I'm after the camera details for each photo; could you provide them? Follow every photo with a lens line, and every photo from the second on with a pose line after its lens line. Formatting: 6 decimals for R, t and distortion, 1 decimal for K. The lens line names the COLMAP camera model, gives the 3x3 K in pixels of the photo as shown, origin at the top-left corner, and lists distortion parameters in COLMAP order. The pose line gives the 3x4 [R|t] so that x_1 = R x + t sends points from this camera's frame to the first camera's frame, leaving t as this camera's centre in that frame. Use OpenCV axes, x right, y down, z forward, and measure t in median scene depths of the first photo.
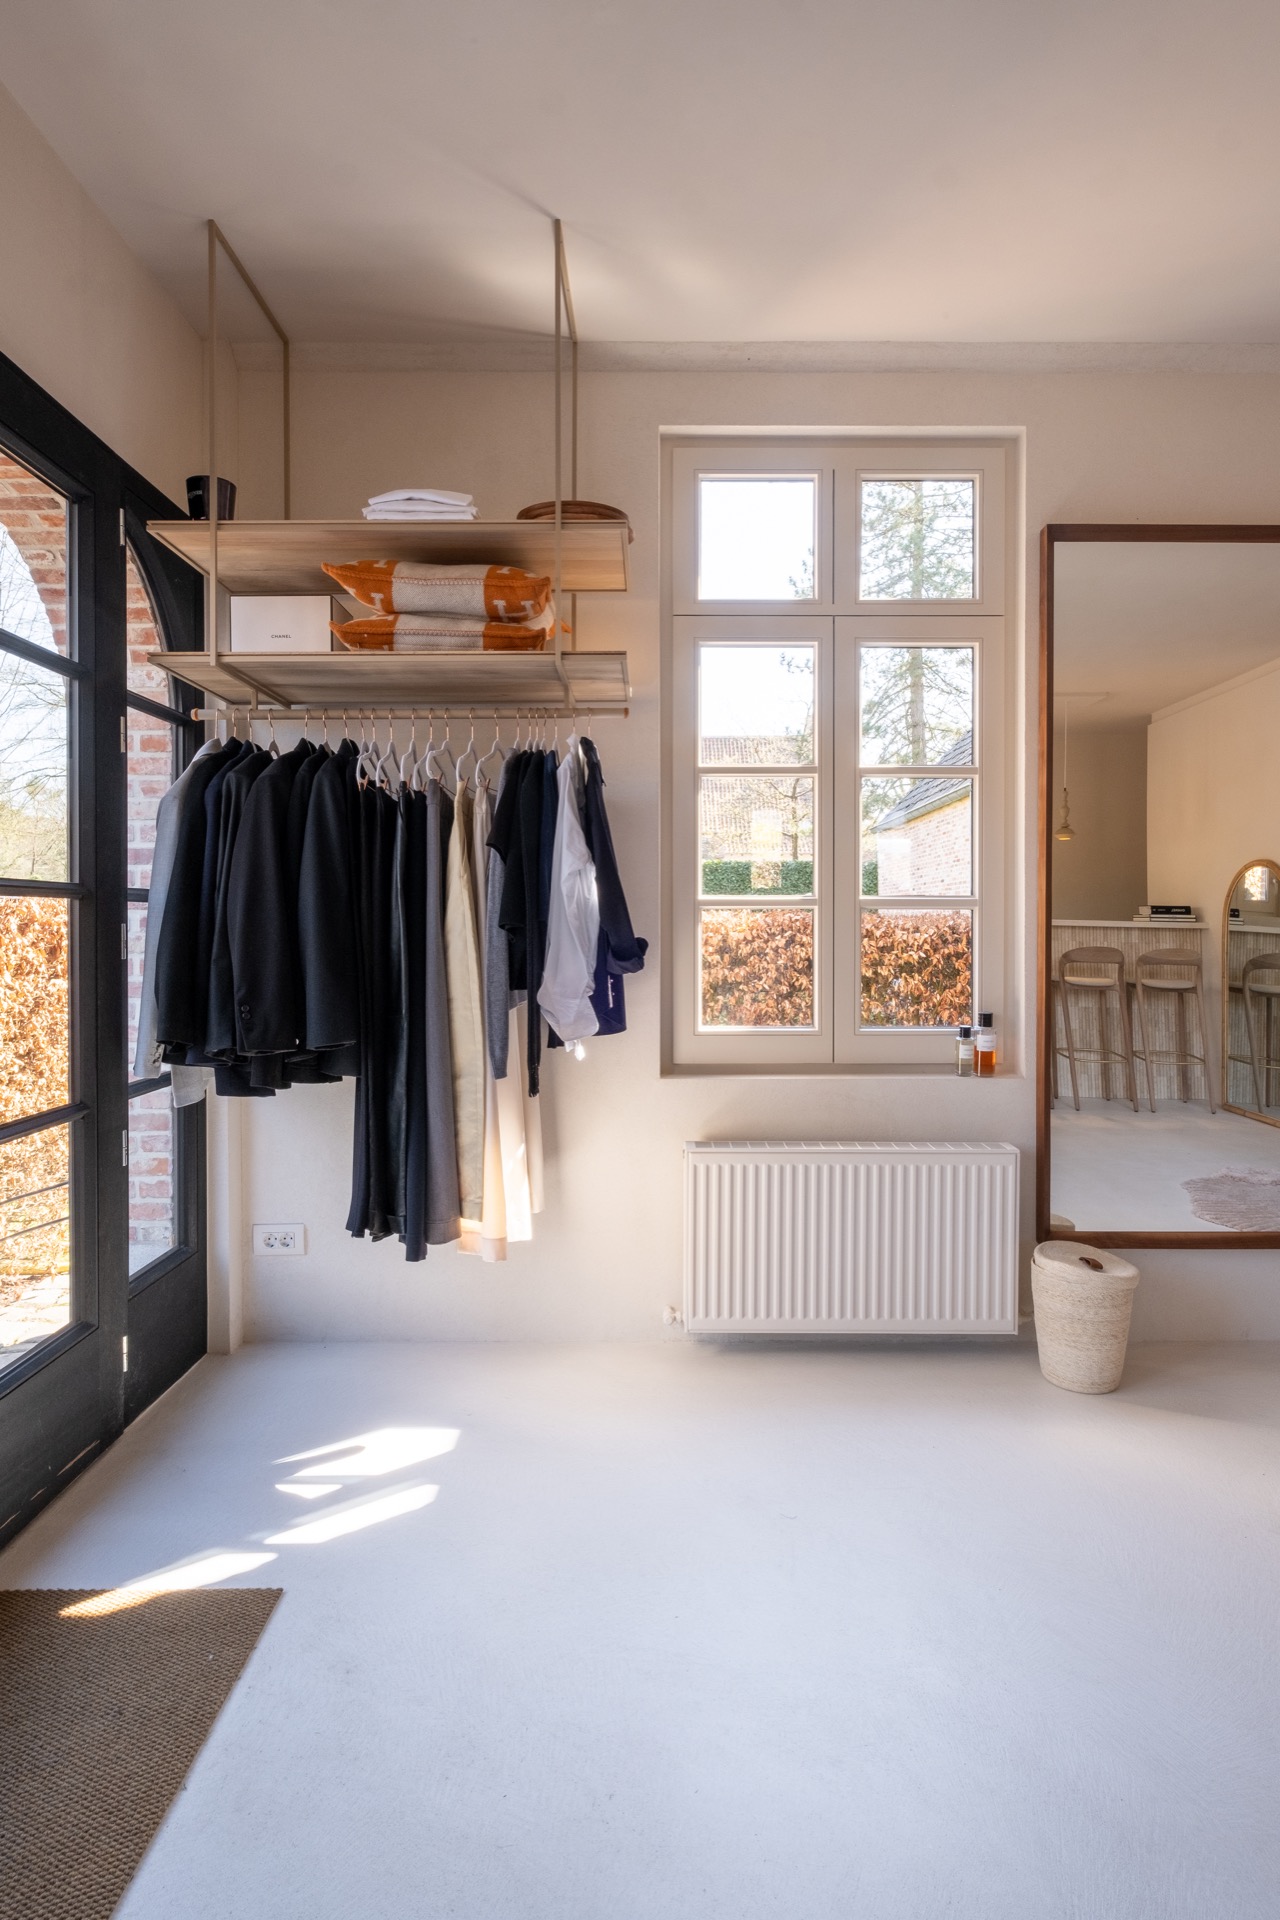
lens RADIAL K [[1061.4, 0, 655.3], [0, 1061.4, 928.5], [0, 0, 1]] dist [-0.003868, -0.000783]
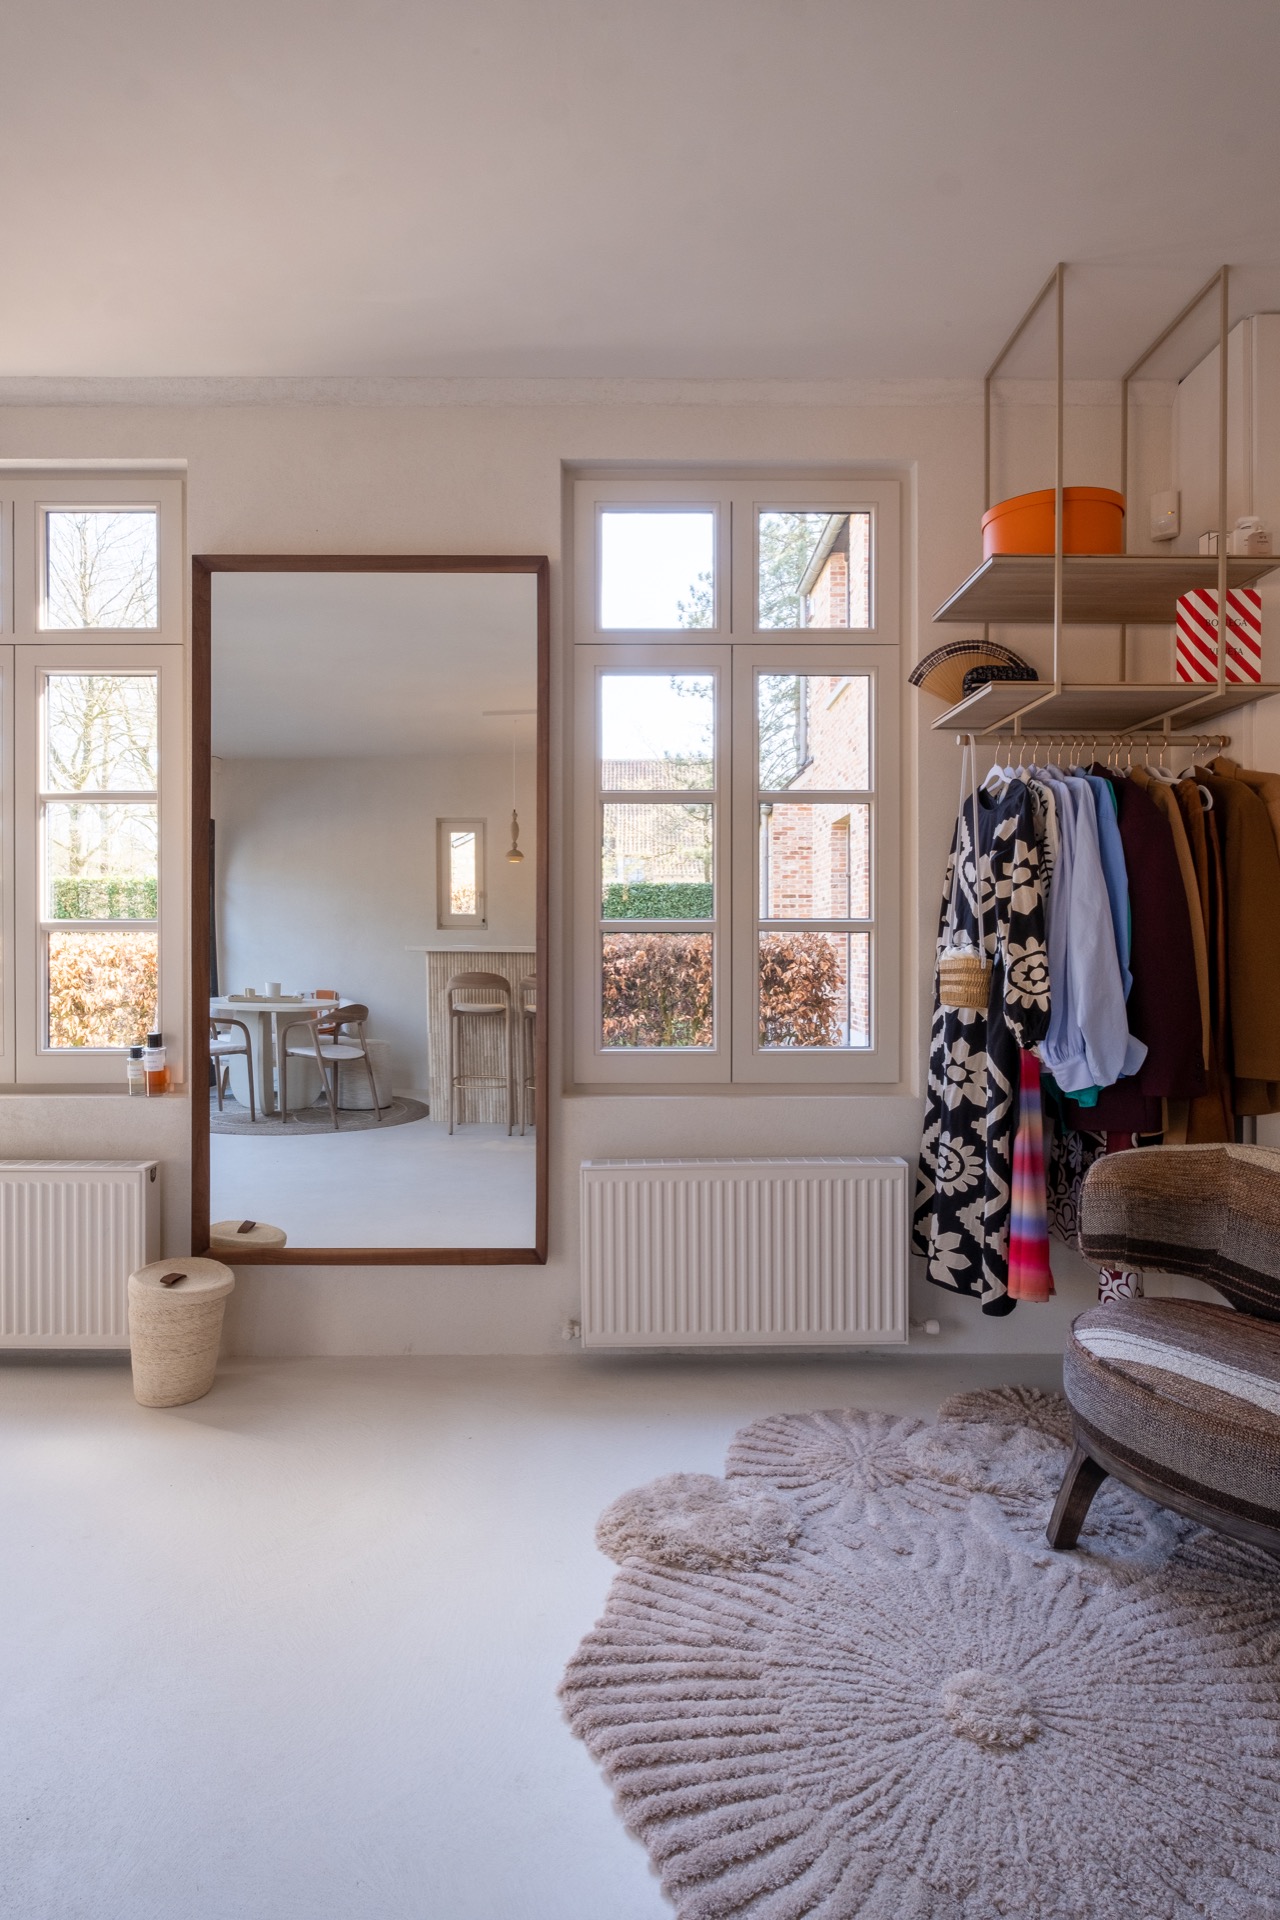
lens RADIAL K [[1042.2, 0, 637.2], [0, 1042.2, 949.7], [0, 0, 1]] dist [-0.001099, -0.000031]
pose [[0.999980, -0.003261, 0.005355, 0.758076], [0.003266, 0.999994, -0.000941, 0.000940], [-0.005352, 0.000958, 0.999985, -0.004878]]
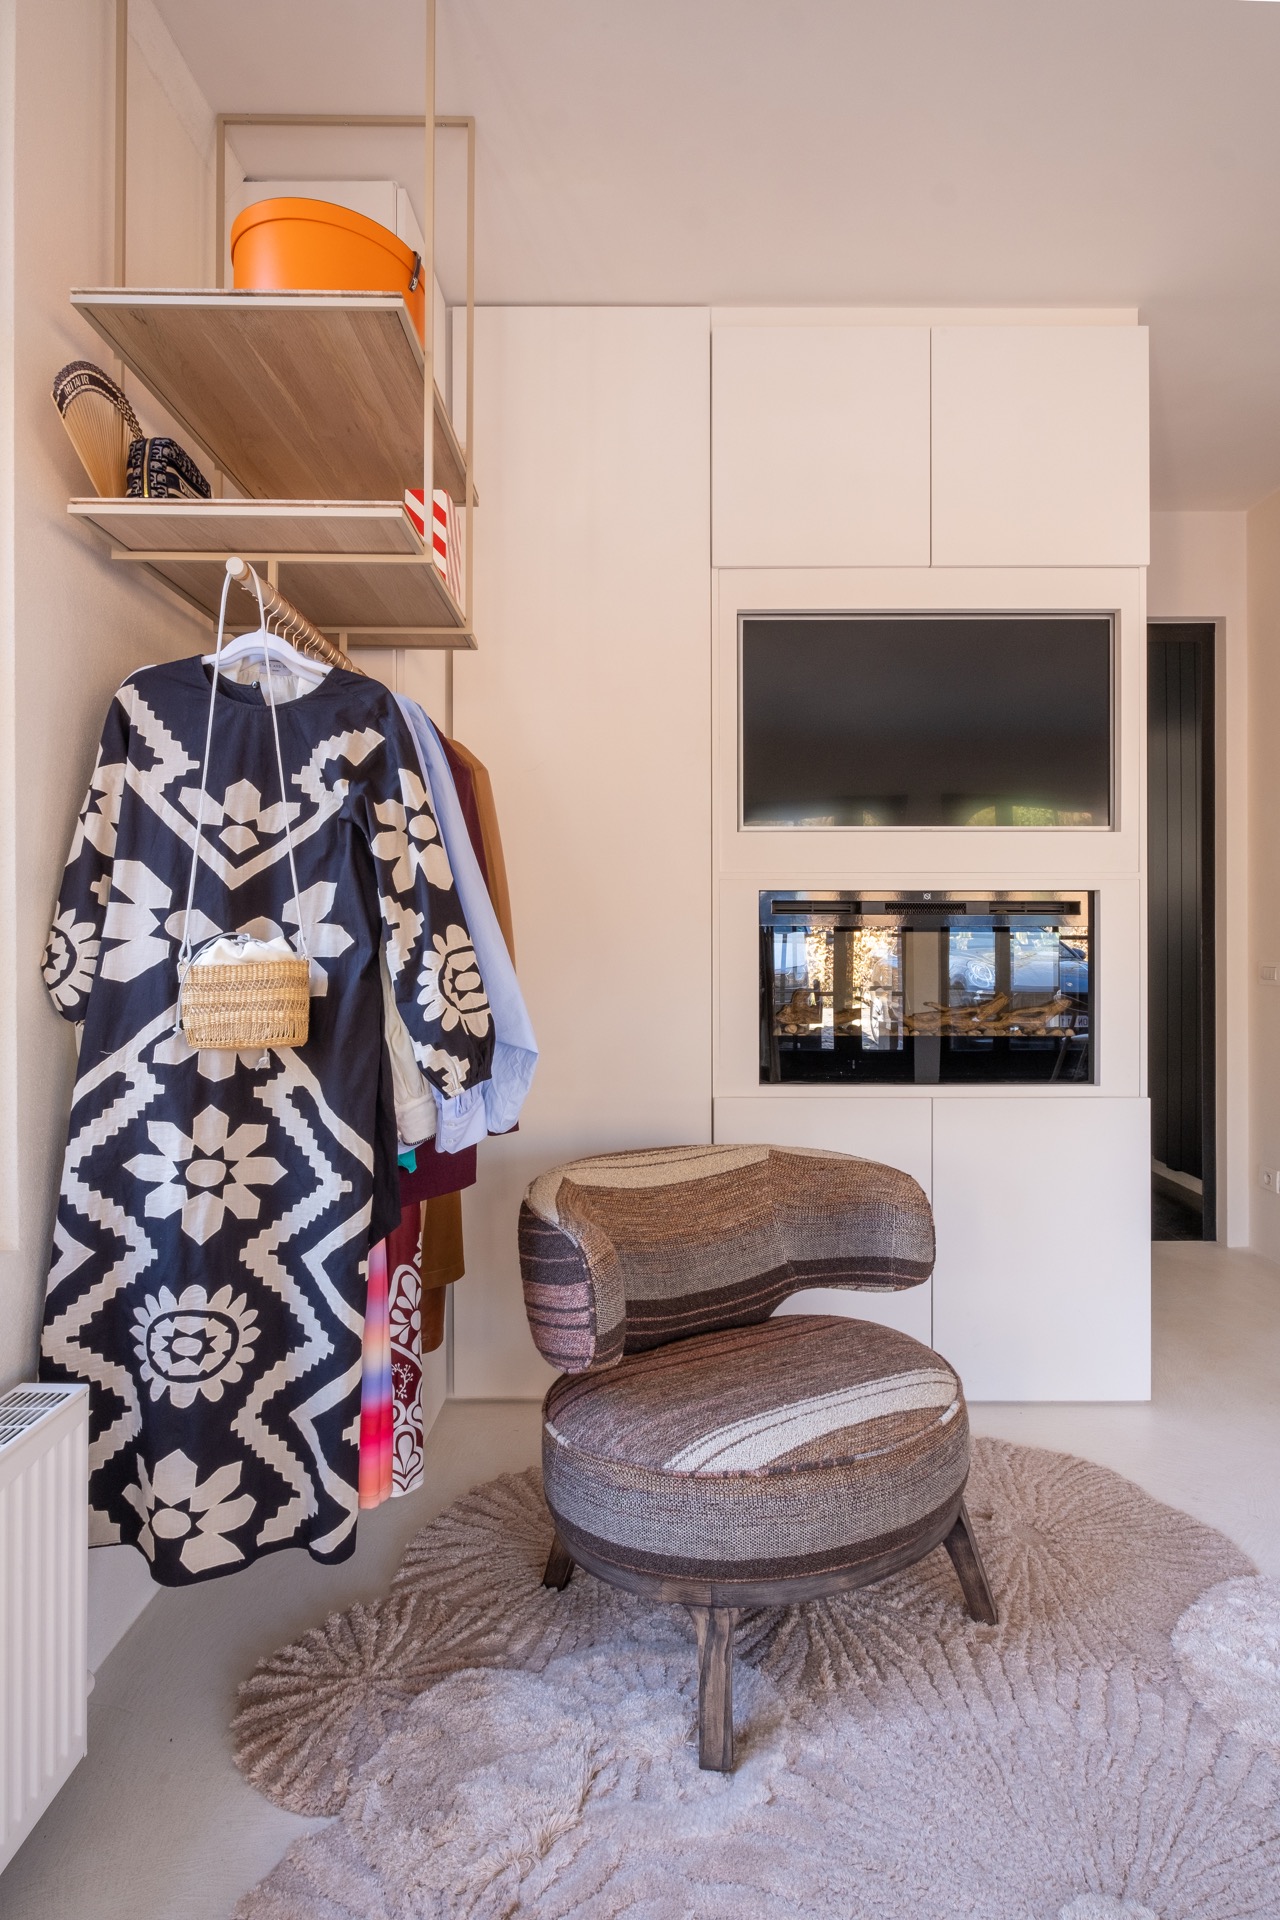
lens RADIAL K [[1061.4, 0, 655.3], [0, 1061.4, 928.5], [0, 0, 1]] dist [-0.003868, -0.000783]
pose [[0.003531, 0.002361, 0.999991, 0.537170], [0.006451, 0.999976, -0.002384, -0.004746], [-0.999973, 0.006459, 0.003516, 0.685536]]
